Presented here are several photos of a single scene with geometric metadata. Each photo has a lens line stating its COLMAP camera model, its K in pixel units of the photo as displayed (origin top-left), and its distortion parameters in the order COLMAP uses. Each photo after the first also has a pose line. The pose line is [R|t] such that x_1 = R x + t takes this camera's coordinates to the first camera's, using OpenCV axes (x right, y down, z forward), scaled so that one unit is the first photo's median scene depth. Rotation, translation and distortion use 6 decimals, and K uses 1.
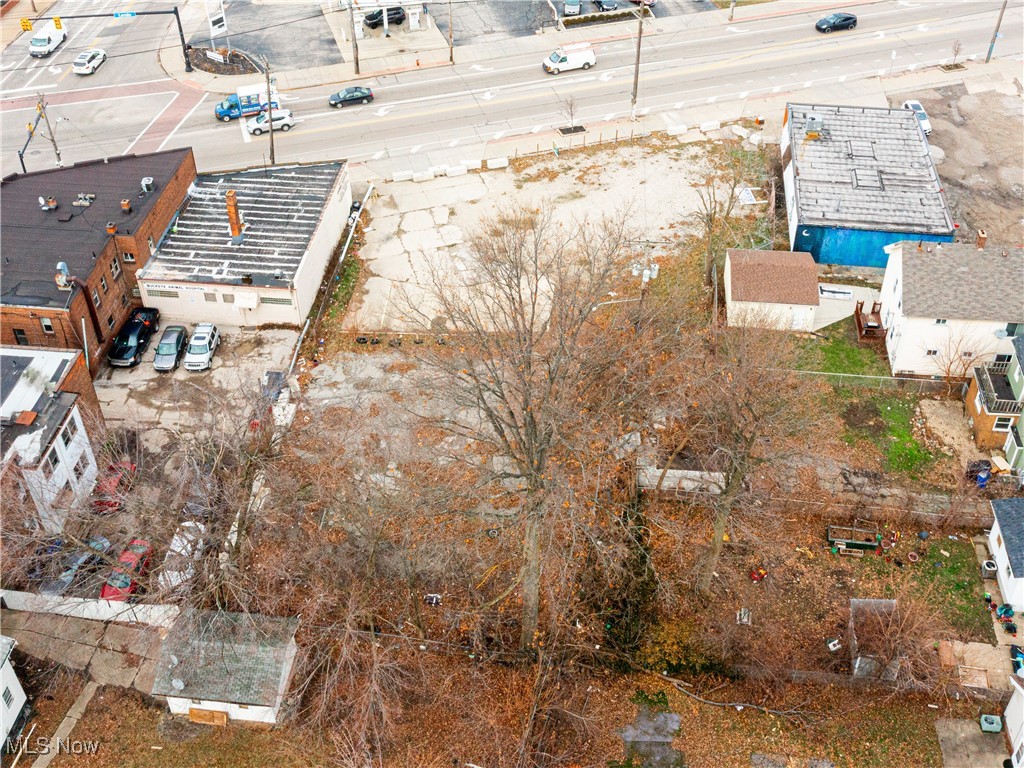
lens RADIAL K [[1201.2, 0, 512.0], [0, 1201.2, 384.0], [0, 0, 1]] dist [-0.019490, -0.024133]
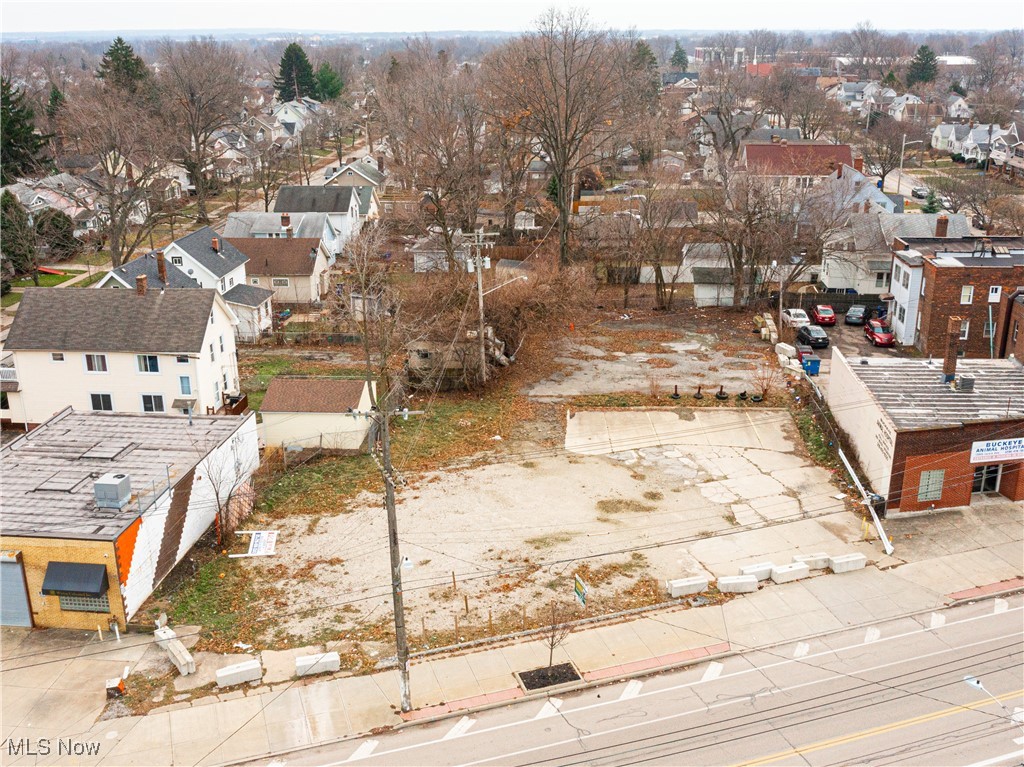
lens RADIAL K [[997.4, 0, 494.6], [0, 997.4, 385.0], [0, 0, 1]] dist [-0.016394, -0.011472]
pose [[-0.999832, 0.017757, 0.004629, 0.075532], [0.012952, 0.504160, 0.863513, -0.658800], [0.013000, 0.863428, -0.504305, 1.232721]]
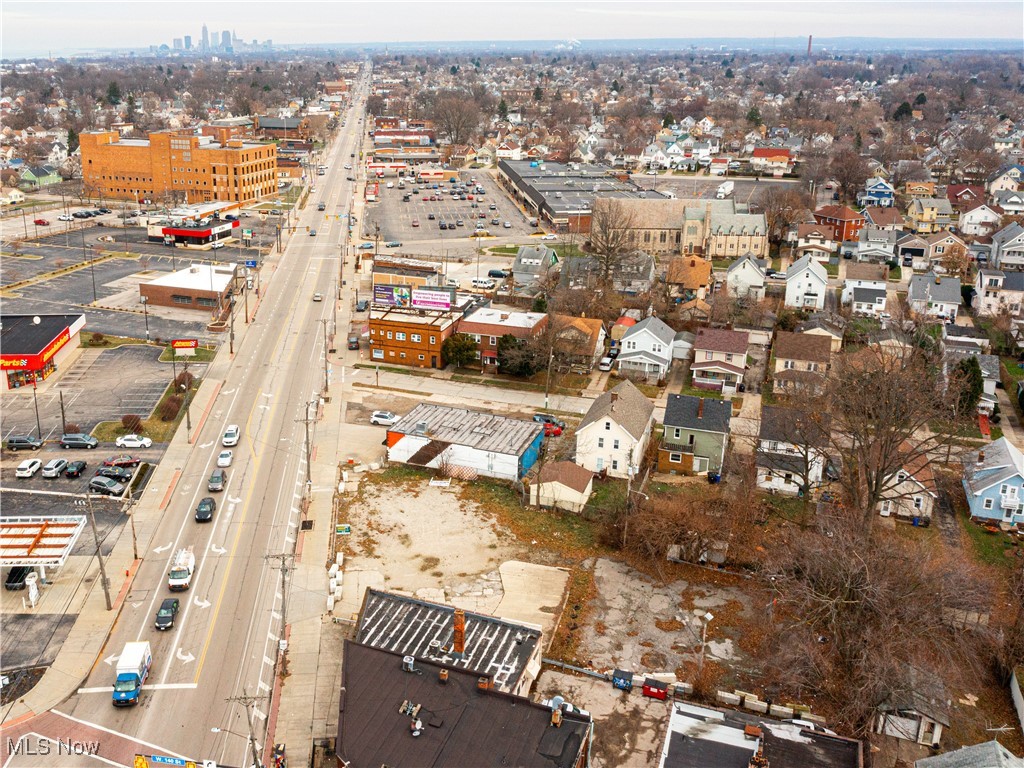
lens RADIAL K [[997.4, 0, 494.6], [0, 997.4, 385.5], [0, 0, 1]] dist [-0.016394, -0.011472]
pose [[0.207965, -0.319769, 0.924391, -0.903434], [0.623201, 0.771722, 0.126752, -0.373130], [-0.753904, 0.549721, 0.359772, 0.467068]]
